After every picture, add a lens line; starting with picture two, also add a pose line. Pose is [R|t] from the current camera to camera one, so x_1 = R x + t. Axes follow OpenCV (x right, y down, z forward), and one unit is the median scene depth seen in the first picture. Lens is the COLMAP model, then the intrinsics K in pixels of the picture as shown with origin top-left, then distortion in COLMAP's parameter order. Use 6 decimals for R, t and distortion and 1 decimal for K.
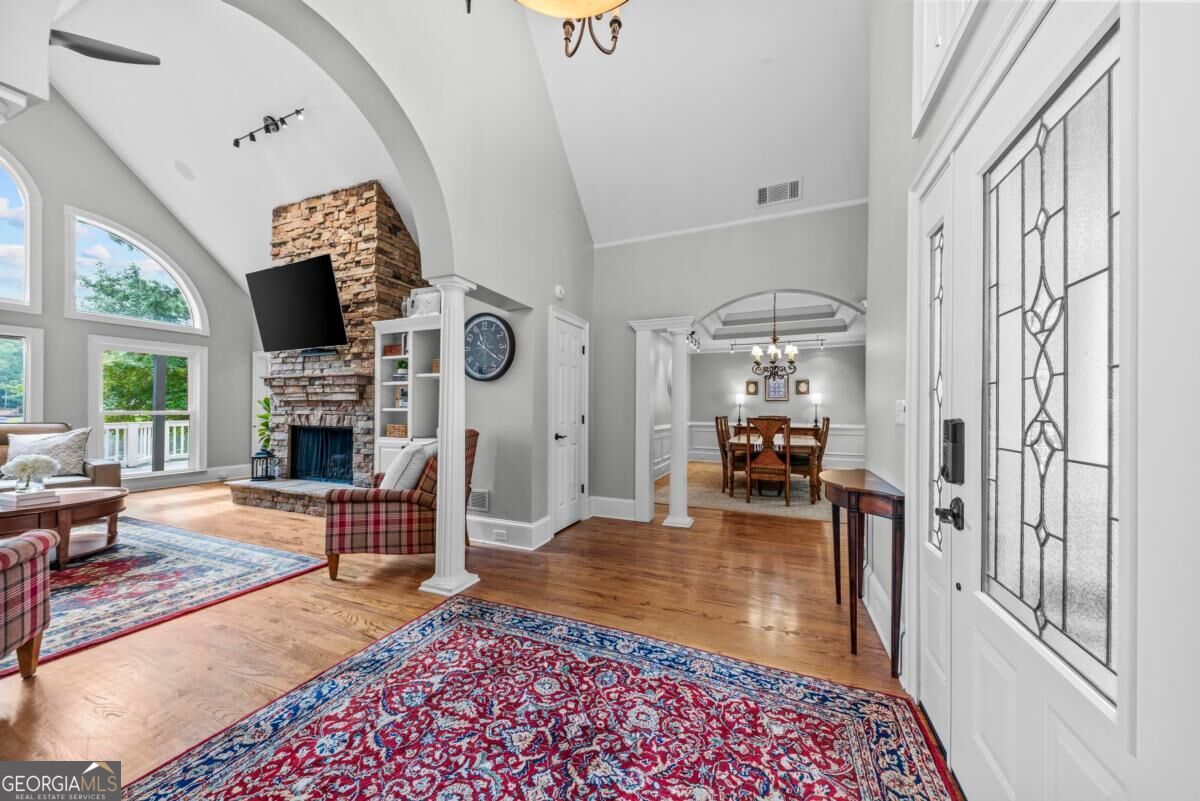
lens RADIAL K [[415.2, 0, 600.2], [0, 415.2, 400.9], [0, 0, 1]] dist [0.012720, -0.001158]
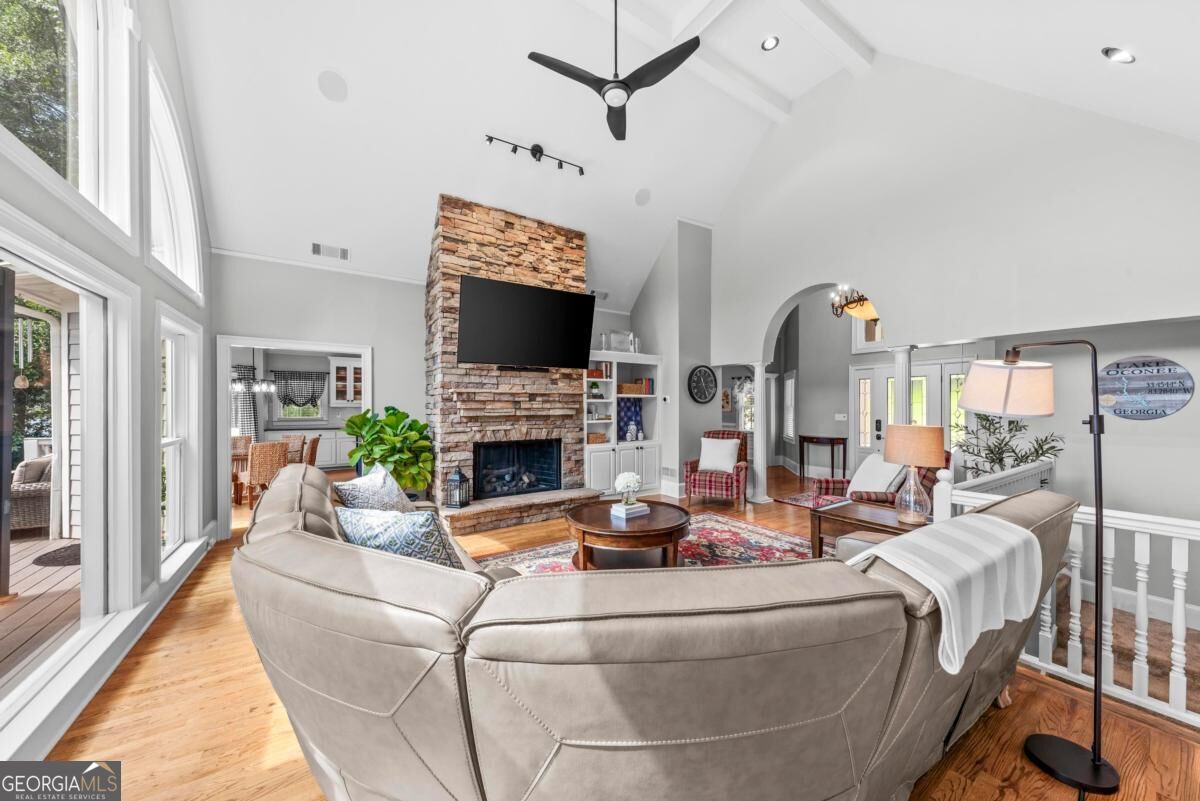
lens RADIAL K [[415.2, 0, 608.7], [0, 415.2, 399.2], [0, 0, 1]] dist [0.012720, -0.001158]
pose [[0.540179, 0.009057, 0.841502, -2.260033], [-0.013864, 0.999902, -0.001862, -0.066870], [-0.841436, -0.010660, 0.540252, 0.419475]]
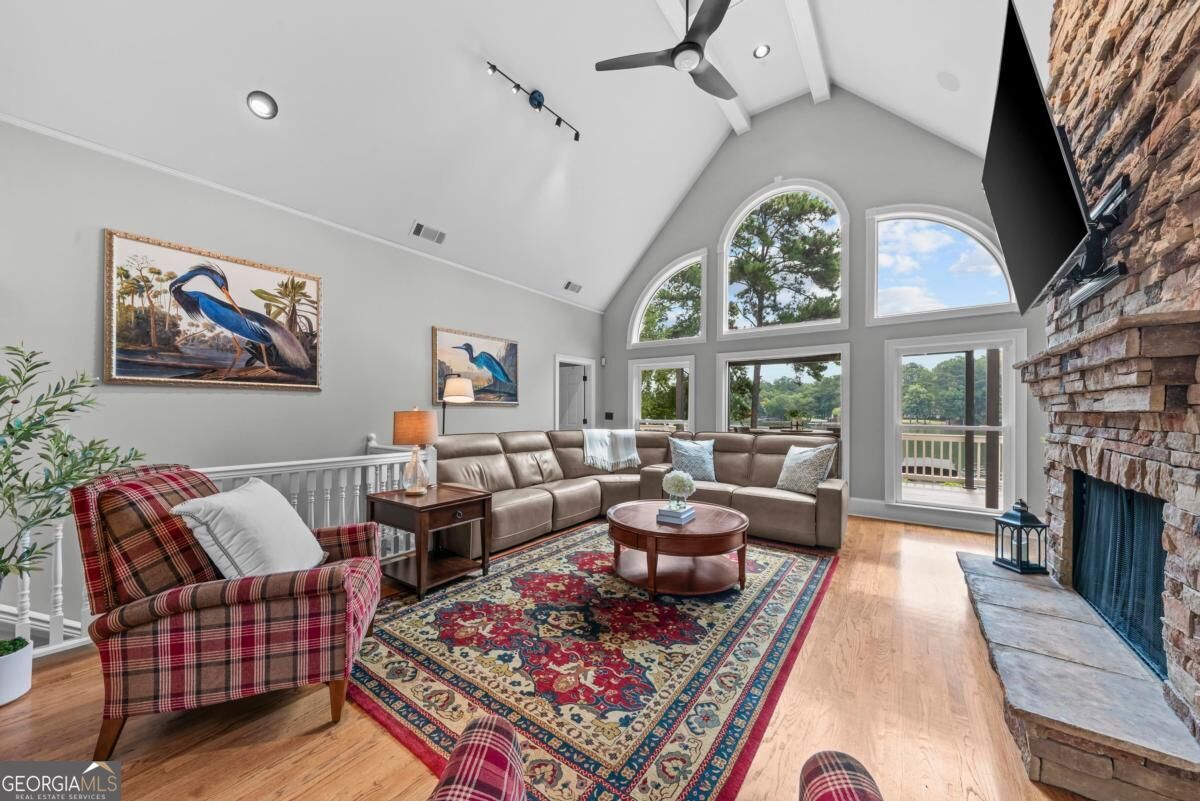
lens RADIAL K [[421.6, 0, 606.3], [0, 421.6, 405.8], [0, 0, 1]] dist [0.008856, -0.000221]
pose [[-0.214789, -0.018194, -0.976491, -0.313068], [0.015879, 0.999629, -0.022118, -0.008056], [0.976531, -0.020257, -0.214421, 1.020969]]
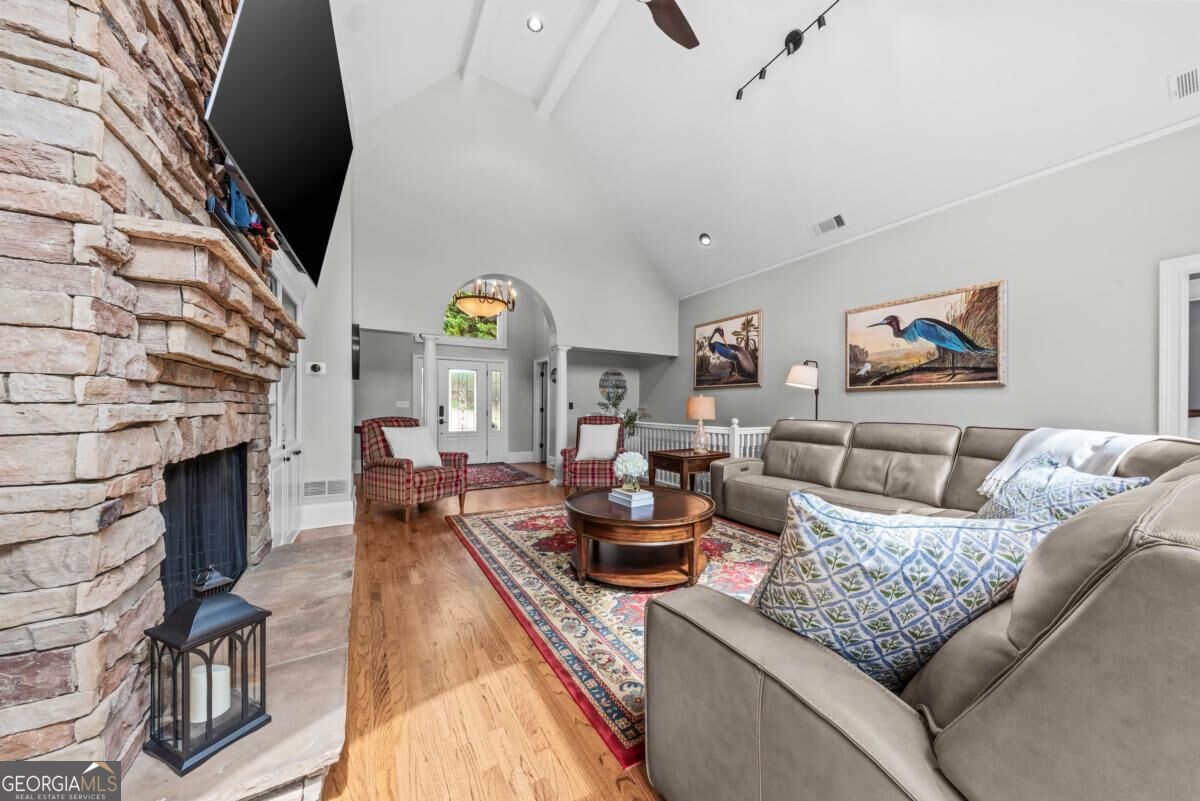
lens RADIAL K [[399.3, 0, 601.2], [0, 399.3, 406.0], [0, 0, 1]] dist [0.002484, 0.000036]
pose [[-0.803669, -0.006816, 0.595037, -1.768518], [-0.021695, 0.999605, -0.017850, 0.038037], [-0.594680, -0.027255, -0.803500, 1.716022]]
